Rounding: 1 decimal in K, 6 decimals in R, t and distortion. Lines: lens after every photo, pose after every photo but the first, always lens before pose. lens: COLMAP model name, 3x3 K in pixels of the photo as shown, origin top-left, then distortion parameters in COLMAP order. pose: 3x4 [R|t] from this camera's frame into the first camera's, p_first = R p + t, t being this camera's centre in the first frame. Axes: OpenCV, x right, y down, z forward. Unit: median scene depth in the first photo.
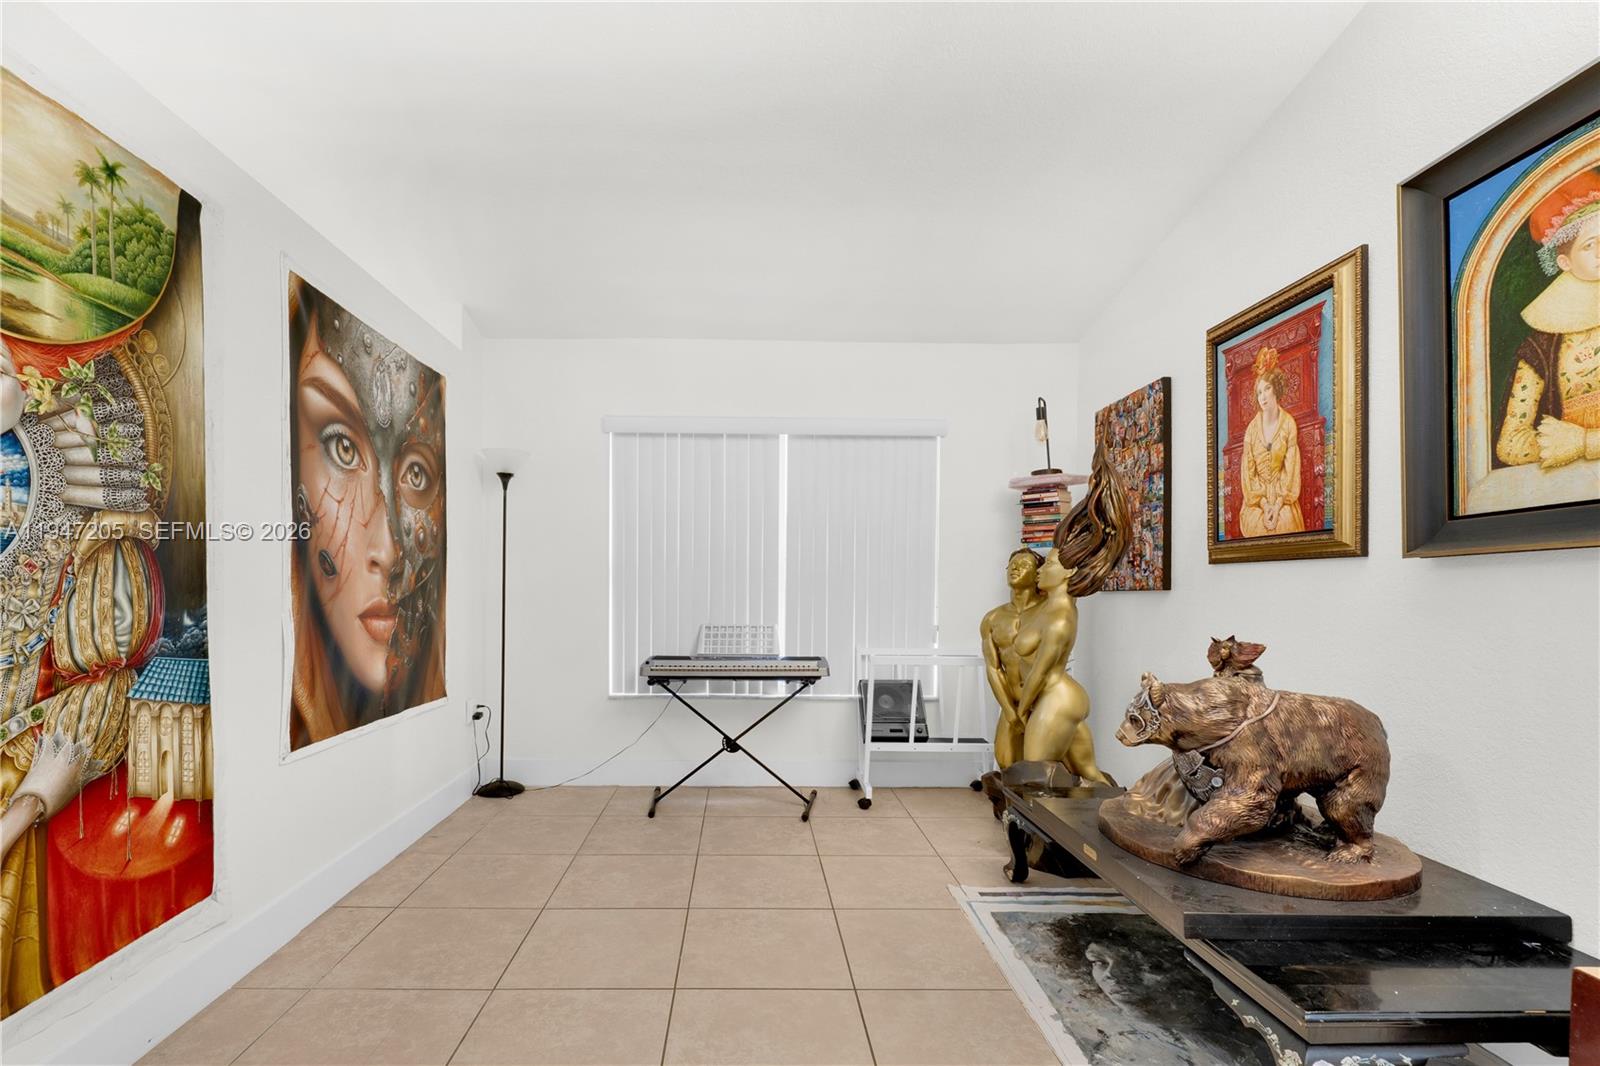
lens RADIAL K [[738.1, 0, 832.5], [0, 738.1, 588.1], [0, 0, 1]] dist [0.000952, 0.000246]
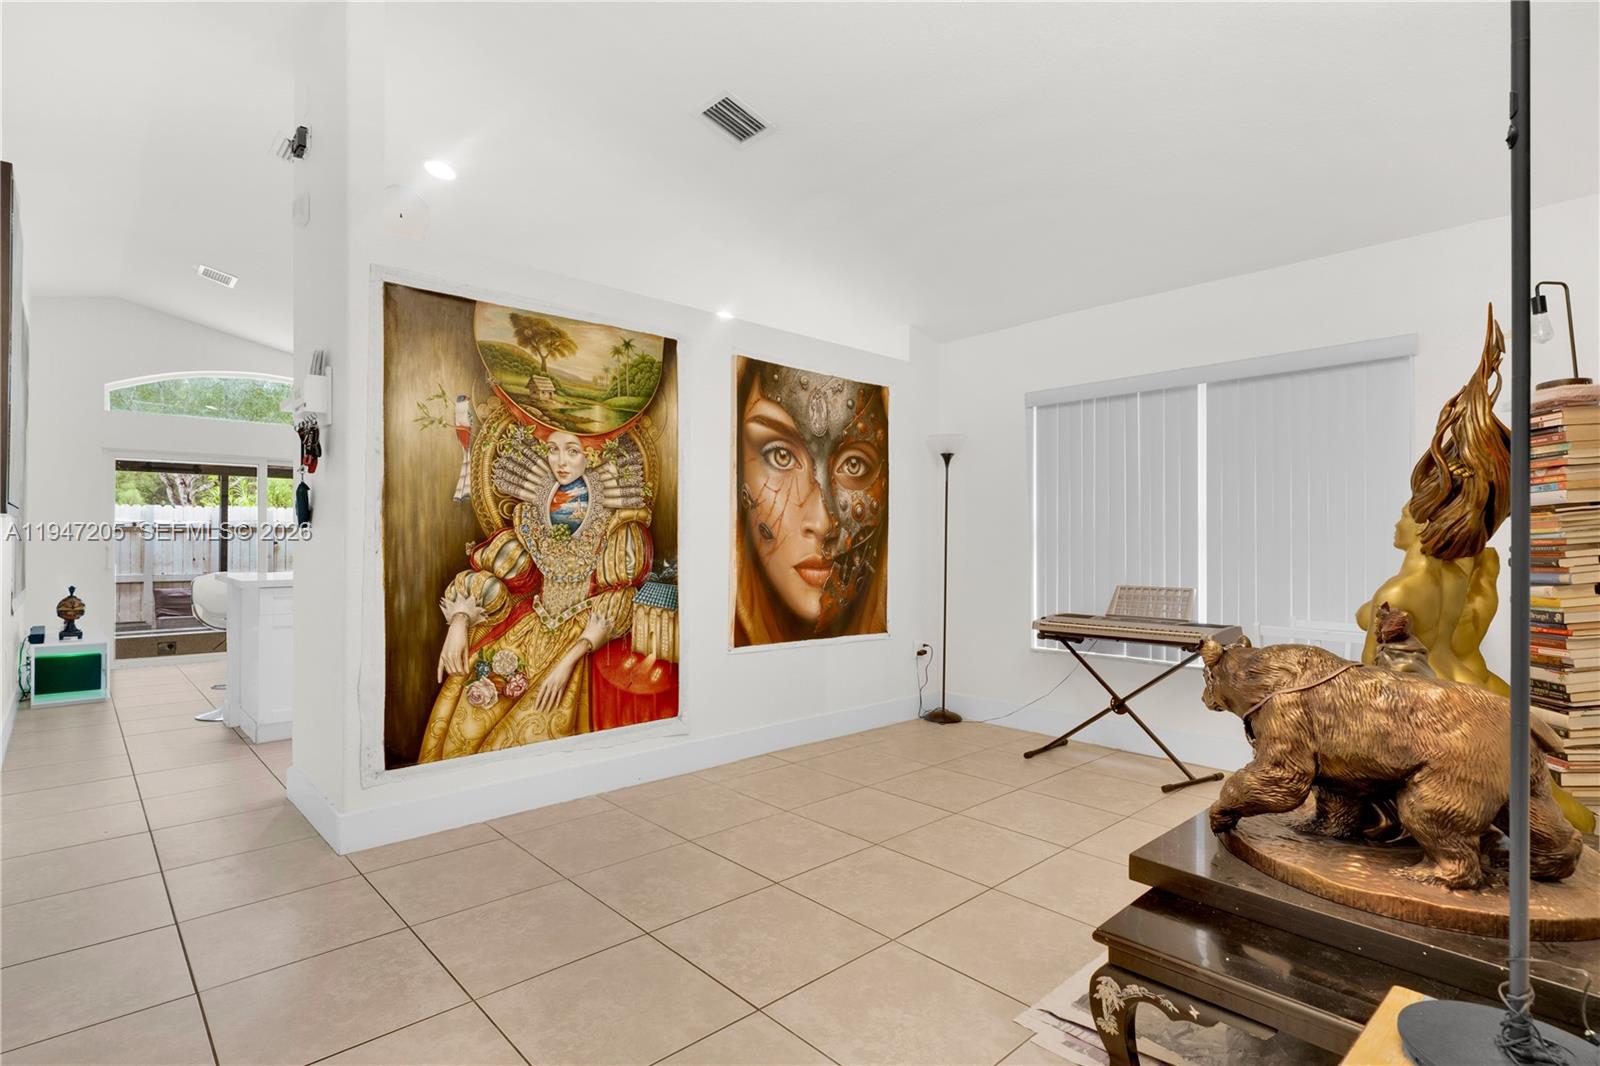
lens RADIAL K [[738.1, 0, 764.0], [0, 738.1, 520.1], [0, 0, 1]] dist [0.000952, 0.000246]
pose [[0.671906, -0.027953, -0.740108, 0.640543], [-0.002963, 0.999178, -0.040428, 0.007158], [0.740630, 0.029356, 0.671271, -0.070582]]
